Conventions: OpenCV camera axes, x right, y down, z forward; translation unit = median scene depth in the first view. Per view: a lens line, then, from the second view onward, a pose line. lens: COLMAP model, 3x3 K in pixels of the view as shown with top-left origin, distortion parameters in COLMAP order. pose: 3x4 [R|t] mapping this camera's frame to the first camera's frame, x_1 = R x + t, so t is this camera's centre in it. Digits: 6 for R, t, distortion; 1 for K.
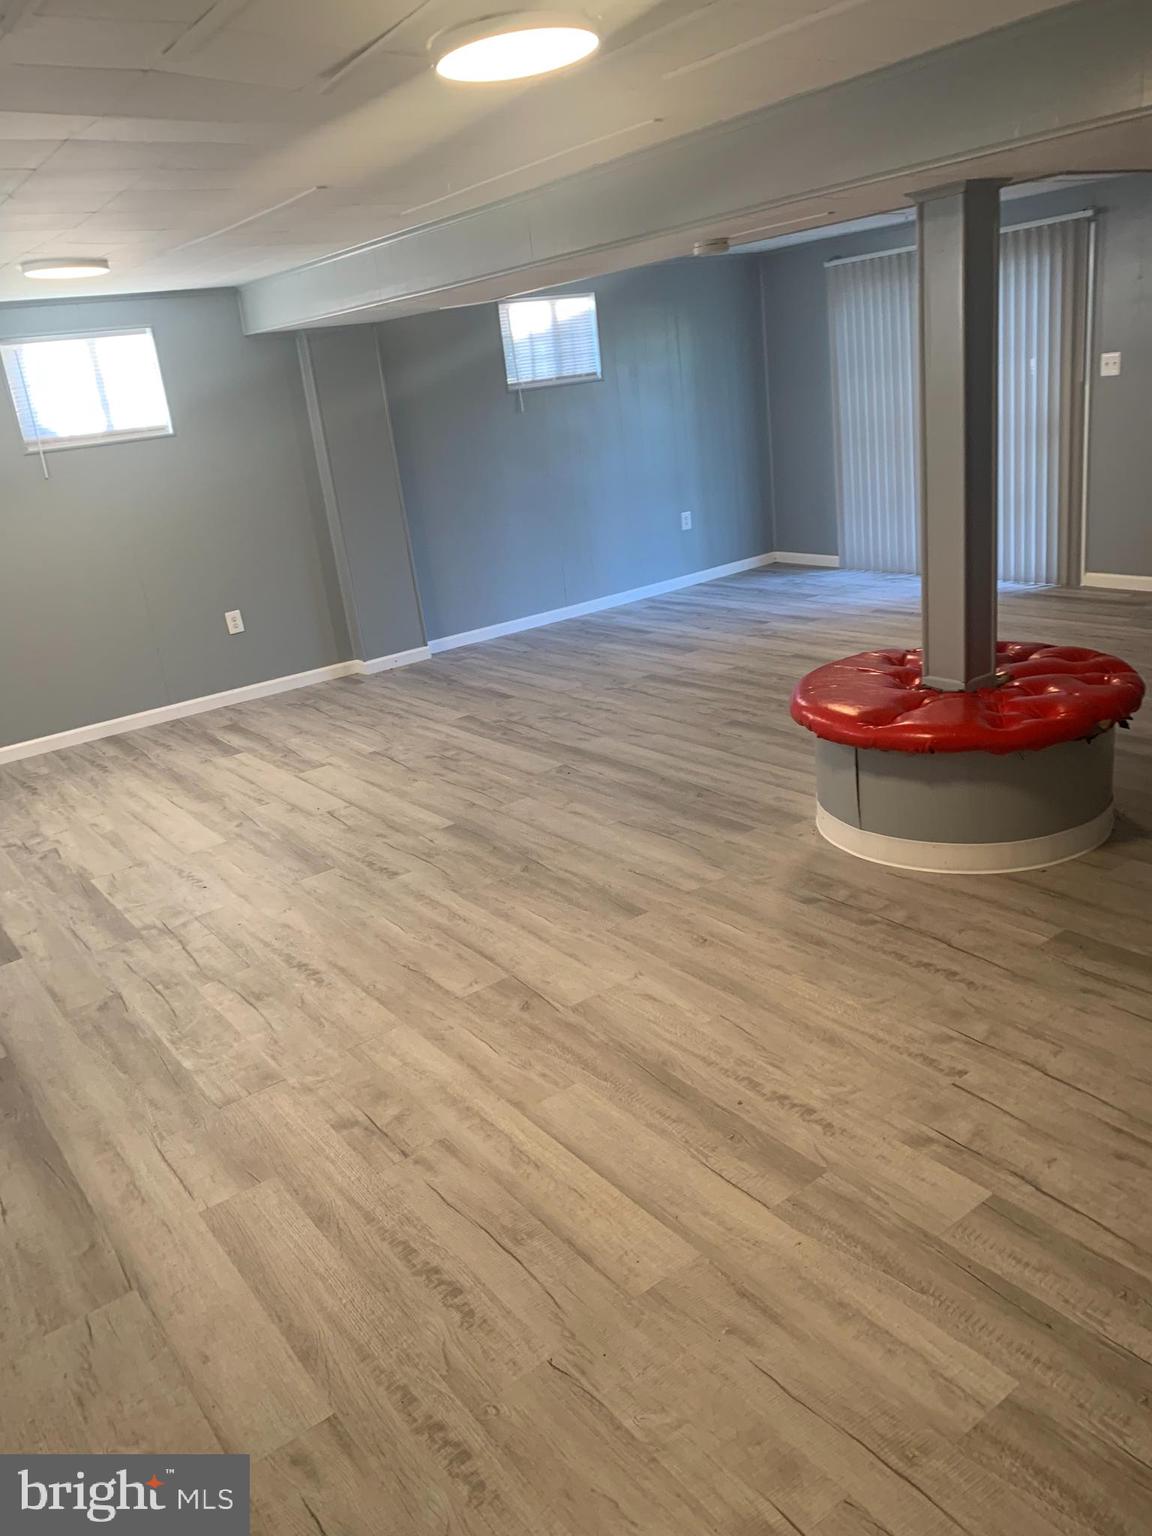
lens RADIAL K [[1171.3, 0, 579.4], [0, 1171.3, 767.9], [0, 0, 1]] dist [0.022830, -0.011298]
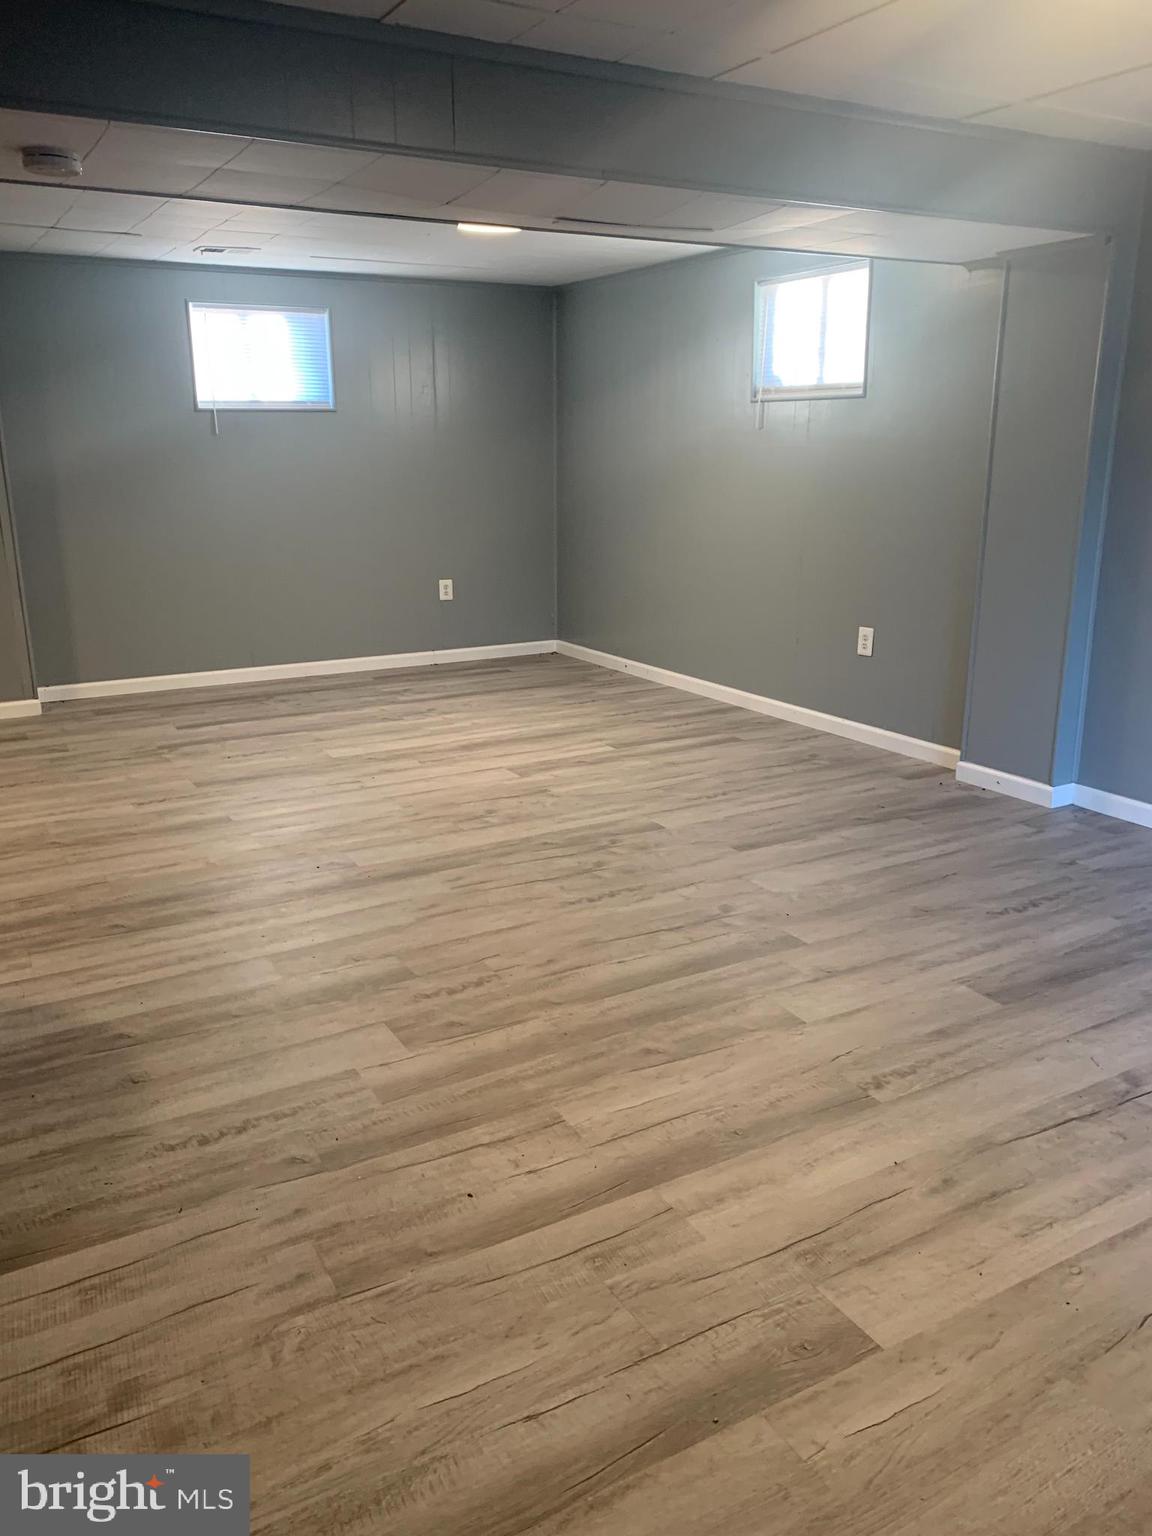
lens RADIAL K [[1171.3, 0, 576.9], [0, 1171.3, 768.5], [0, 0, 1]] dist [0.022830, -0.011298]
pose [[-0.118430, 0.362977, -0.924241, 0.557738], [-0.302655, 0.873306, 0.381754, -0.336234], [0.945714, 0.324937, 0.006432, 0.977316]]
